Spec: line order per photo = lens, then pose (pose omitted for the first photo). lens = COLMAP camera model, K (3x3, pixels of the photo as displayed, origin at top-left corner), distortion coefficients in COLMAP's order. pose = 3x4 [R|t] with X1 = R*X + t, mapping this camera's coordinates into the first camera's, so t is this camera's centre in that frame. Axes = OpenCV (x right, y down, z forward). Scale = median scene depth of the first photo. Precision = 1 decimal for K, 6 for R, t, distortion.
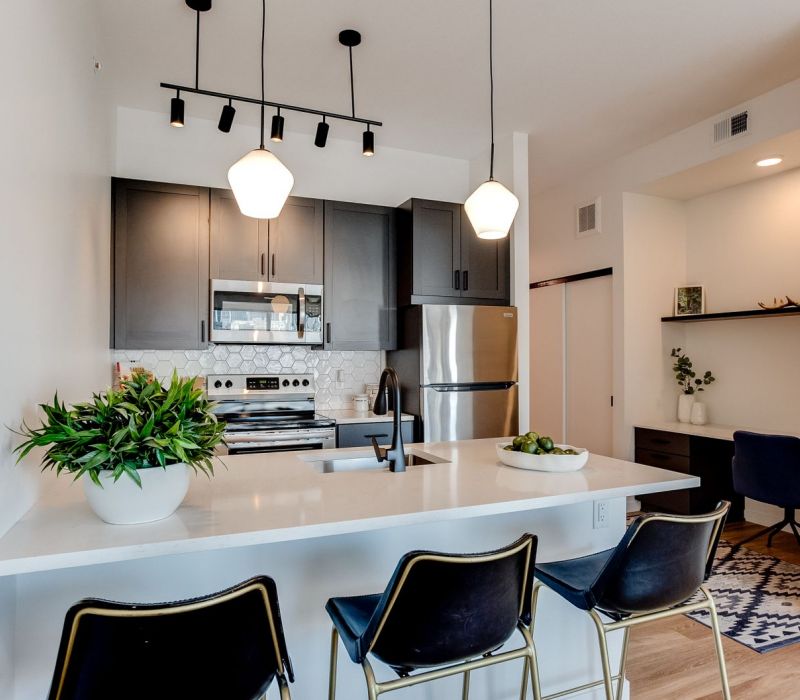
lens RADIAL K [[533.8, 0, 419.3], [0, 533.8, 353.7], [0, 0, 1]] dist [-0.018119, -0.000443]
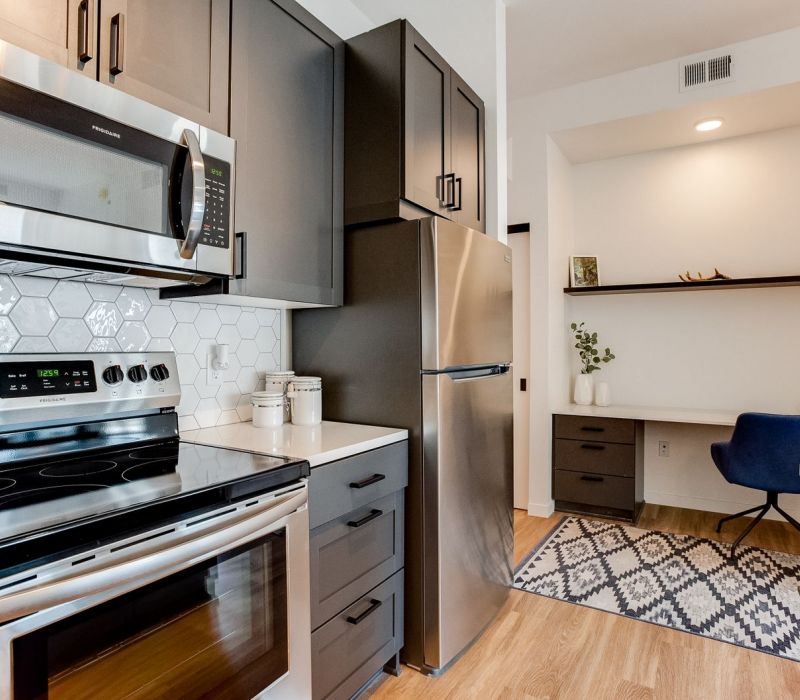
lens RADIAL K [[478.7, 0, 390.1], [0, 478.7, 344.4], [0, 0, 1]] dist [-0.016481, 0.001220]
pose [[0.825032, 0.003770, 0.565073, -0.287940], [-0.006470, 0.999975, 0.002776, 0.031660], [-0.565049, -0.005947, 0.825036, 0.617917]]
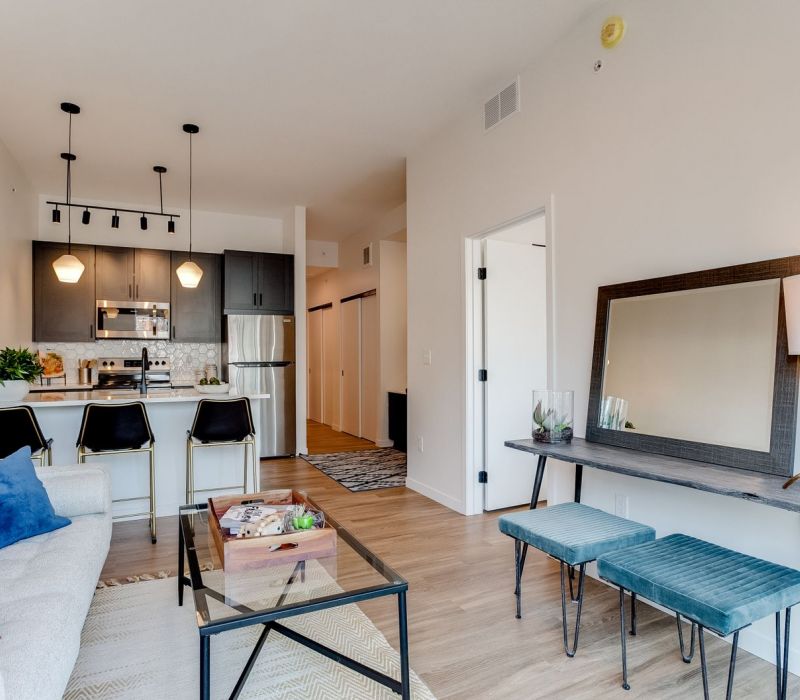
lens RADIAL K [[503.9, 0, 409.2], [0, 503.9, 352.7], [0, 0, 1]] dist [-0.004730, -0.001342]
pose [[0.999536, -0.005251, 0.029989, 0.503826], [0.005179, 0.999983, 0.002488, 0.024214], [-0.030002, -0.002332, 0.999547, -0.564939]]
